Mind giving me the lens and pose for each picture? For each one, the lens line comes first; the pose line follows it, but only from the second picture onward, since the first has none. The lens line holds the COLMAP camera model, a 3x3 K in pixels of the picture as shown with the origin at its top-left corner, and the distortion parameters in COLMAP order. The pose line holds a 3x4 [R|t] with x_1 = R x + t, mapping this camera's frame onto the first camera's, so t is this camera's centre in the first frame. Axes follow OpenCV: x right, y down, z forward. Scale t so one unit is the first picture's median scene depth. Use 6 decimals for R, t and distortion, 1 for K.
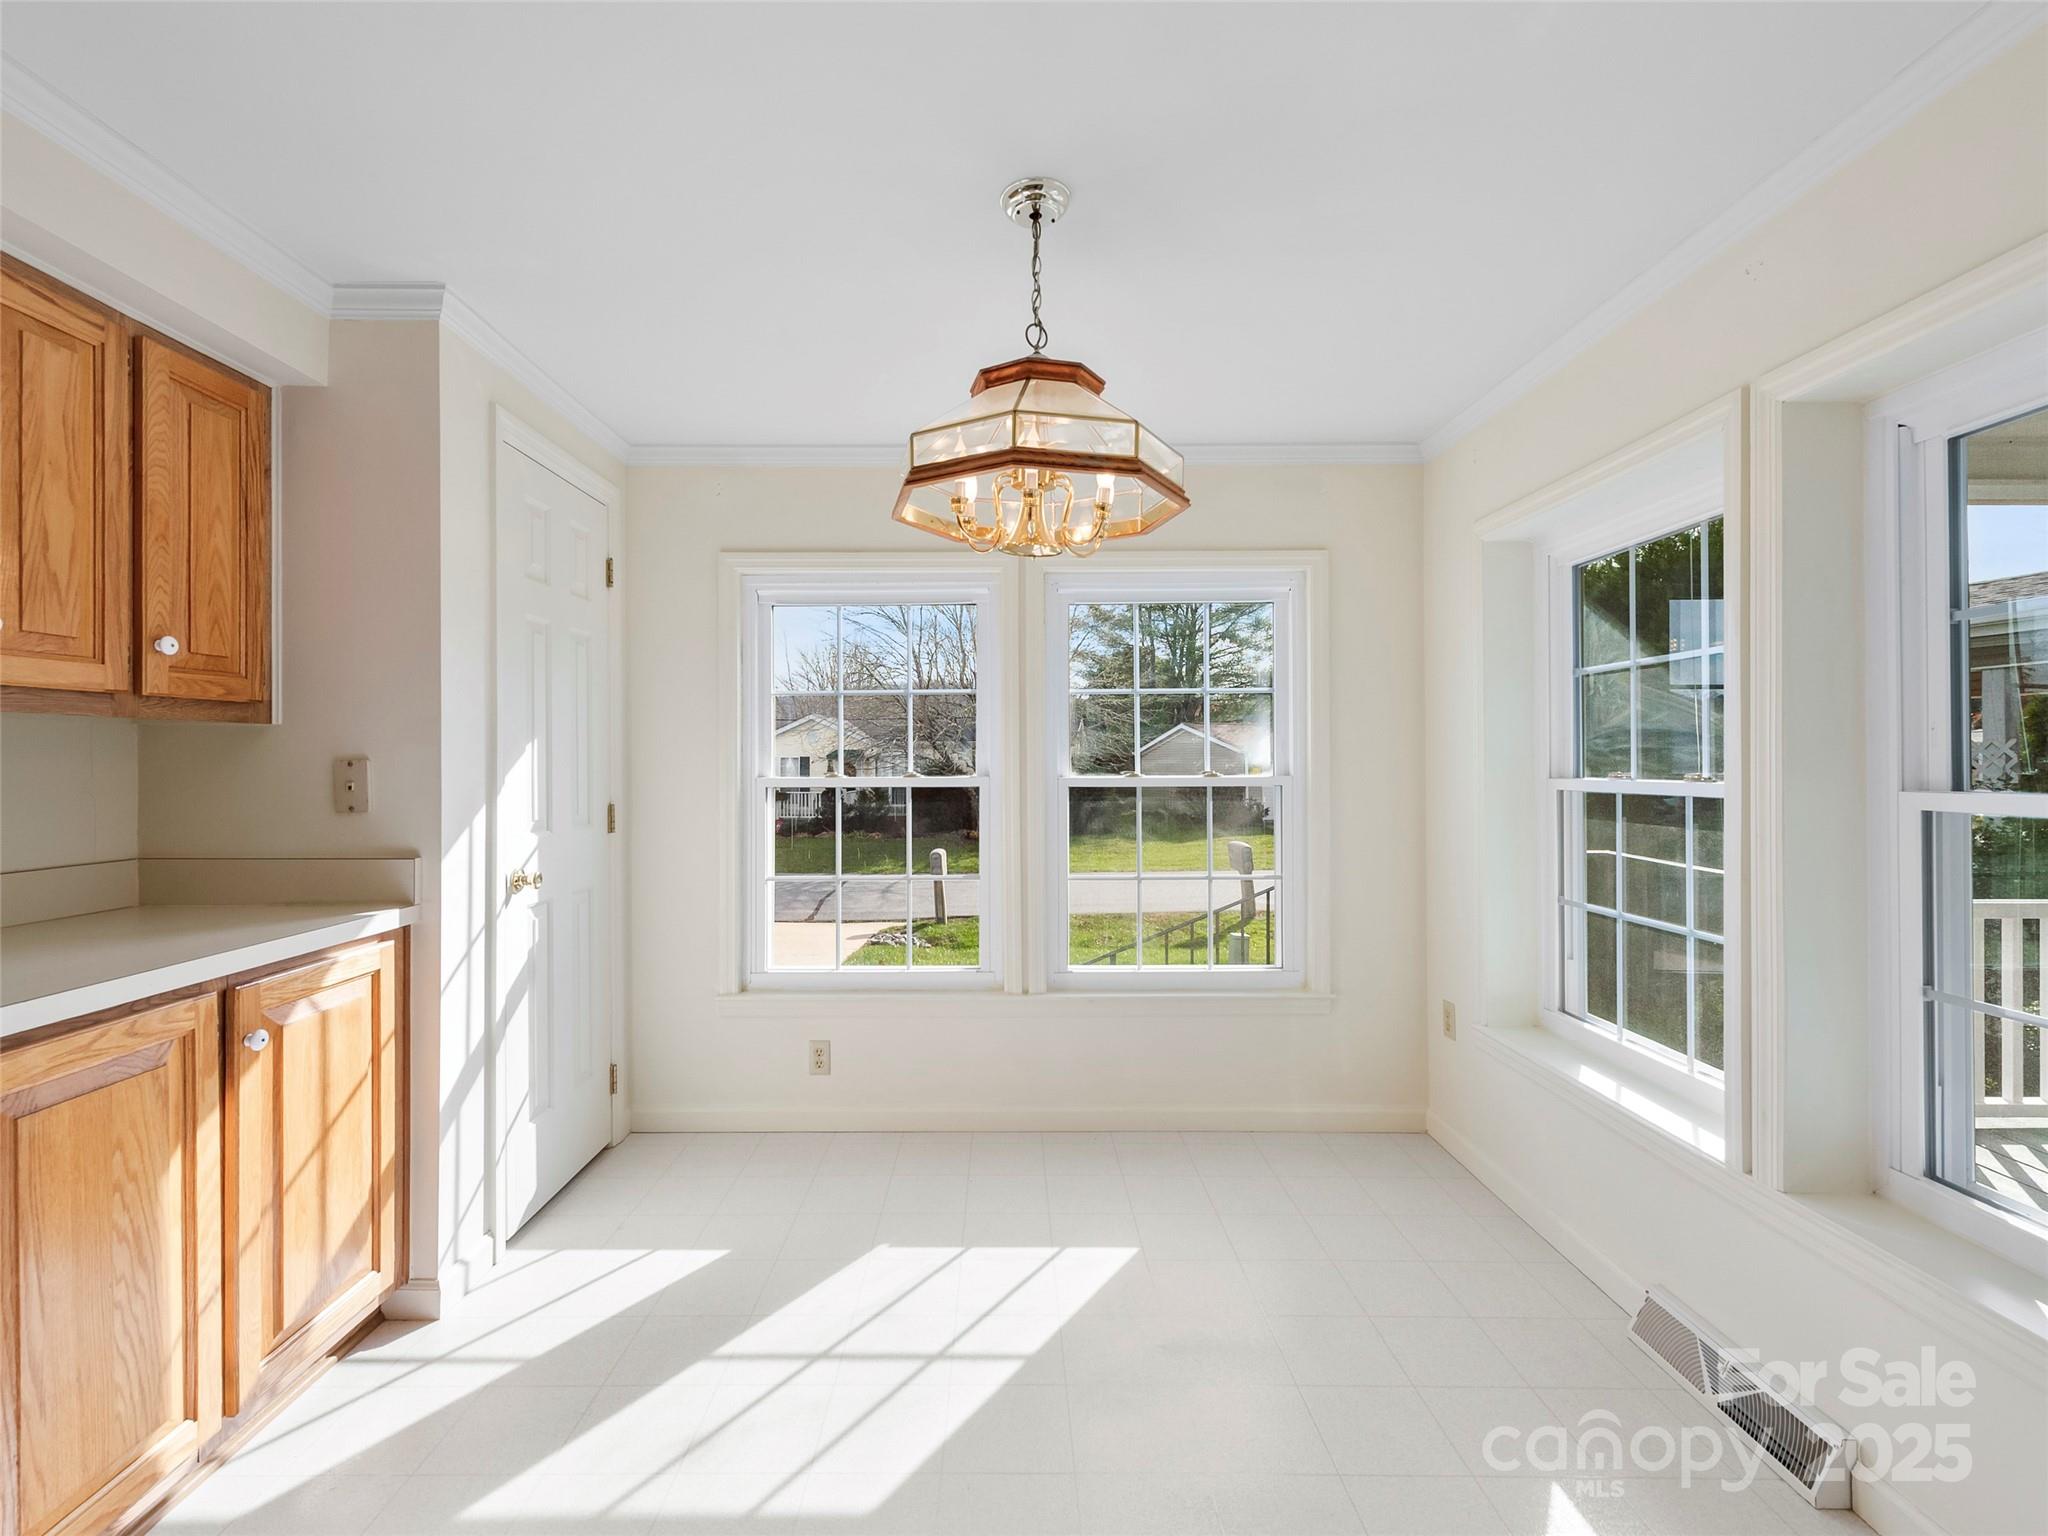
lens RADIAL K [[898.5, 0, 1021.8], [0, 898.5, 762.1], [0, 0, 1]] dist [0.010641, -0.000955]
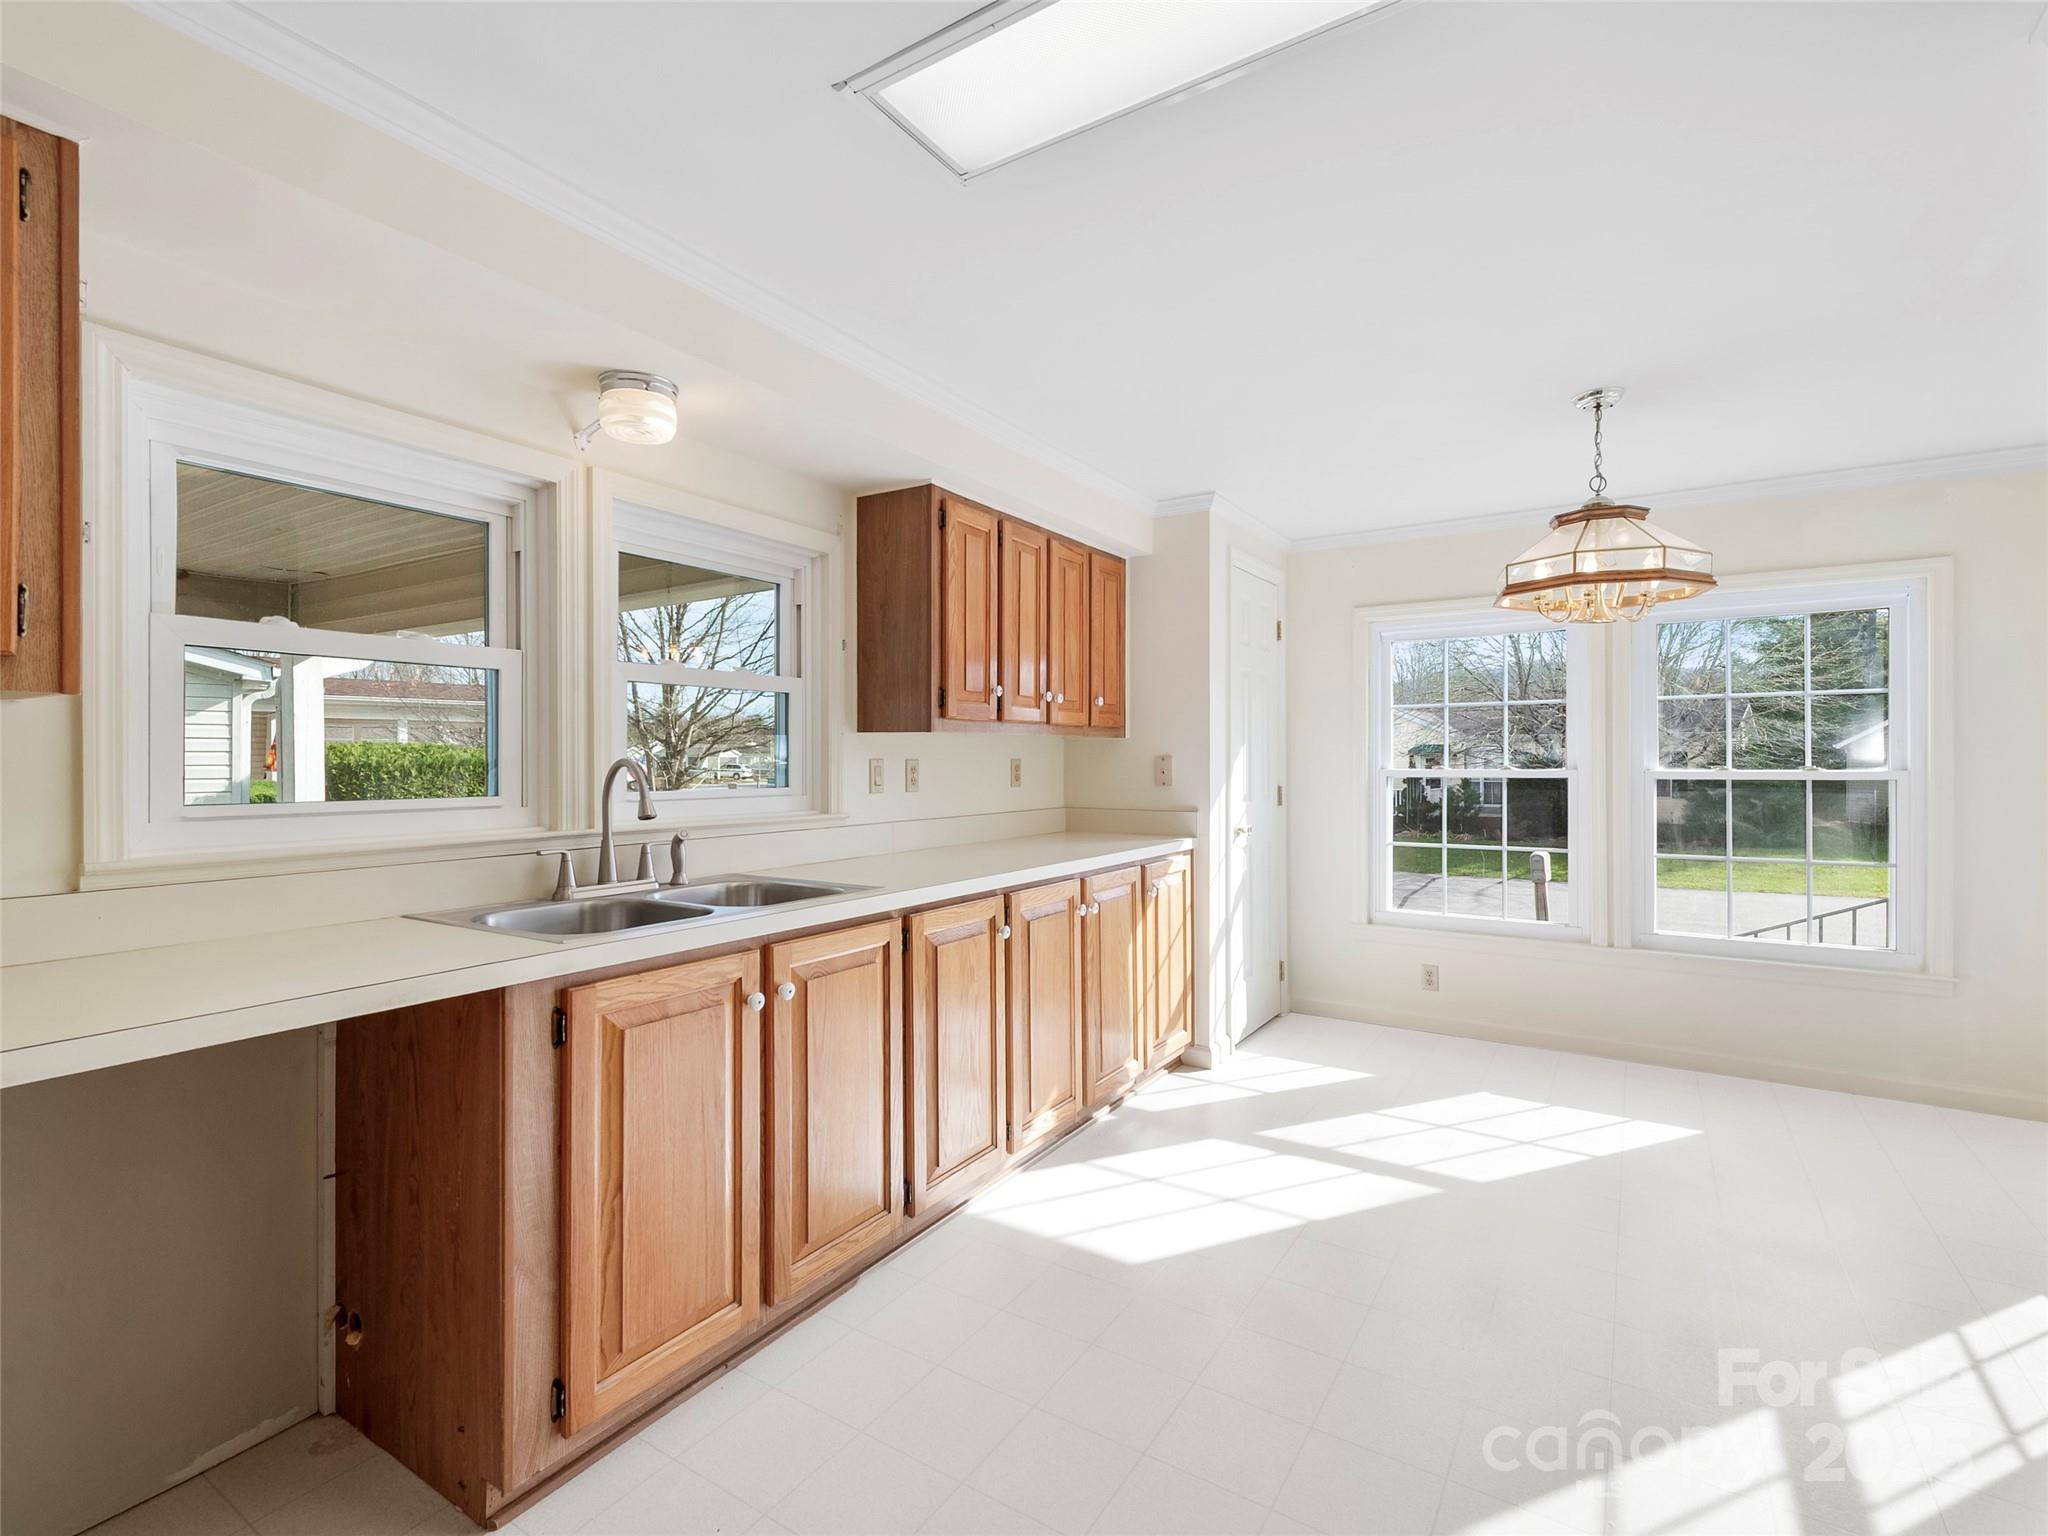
lens RADIAL K [[989.6, 0, 993.7], [0, 989.6, 762.2], [0, 0, 1]] dist [0.012290, -0.000664]
pose [[0.824995, 0.002477, -0.565135, 0.099454], [0.000347, 0.999988, 0.004889, -0.001636], [0.565140, -0.004229, 0.824984, -0.784102]]
